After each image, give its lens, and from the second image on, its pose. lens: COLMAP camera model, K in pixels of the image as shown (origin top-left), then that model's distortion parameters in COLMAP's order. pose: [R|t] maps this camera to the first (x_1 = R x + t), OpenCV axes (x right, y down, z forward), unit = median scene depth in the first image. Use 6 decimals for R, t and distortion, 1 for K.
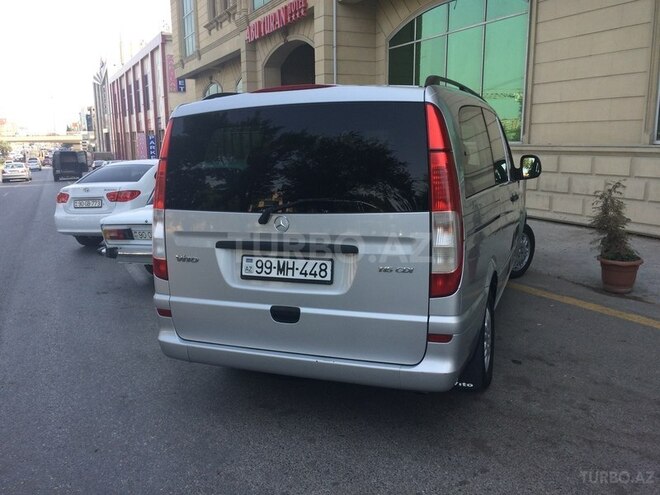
lens RADIAL K [[587.1, 0, 330.0], [0, 587.1, 247.5], [0, 0, 1]] dist [0.103507, -0.169228]
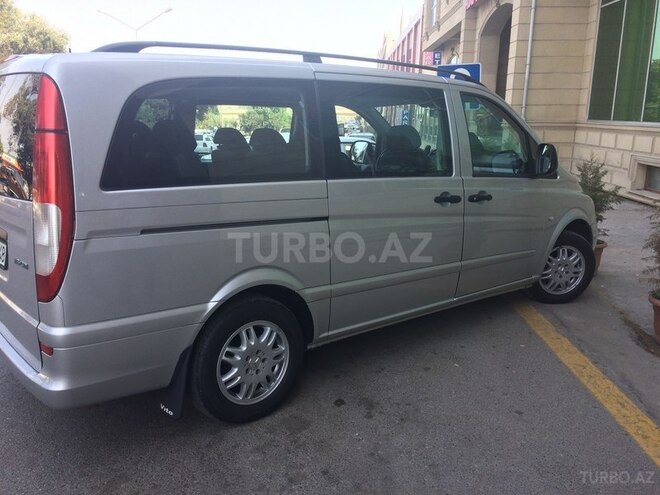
lens RADIAL K [[587.1, 0, 330.0], [0, 587.1, 247.5], [0, 0, 1]] dist [0.103507, -0.169228]
pose [[0.876541, 0.125015, -0.464809, 0.431766], [-0.105459, 0.992099, 0.067959, -0.044650], [0.469633, -0.010550, 0.882799, 0.196403]]
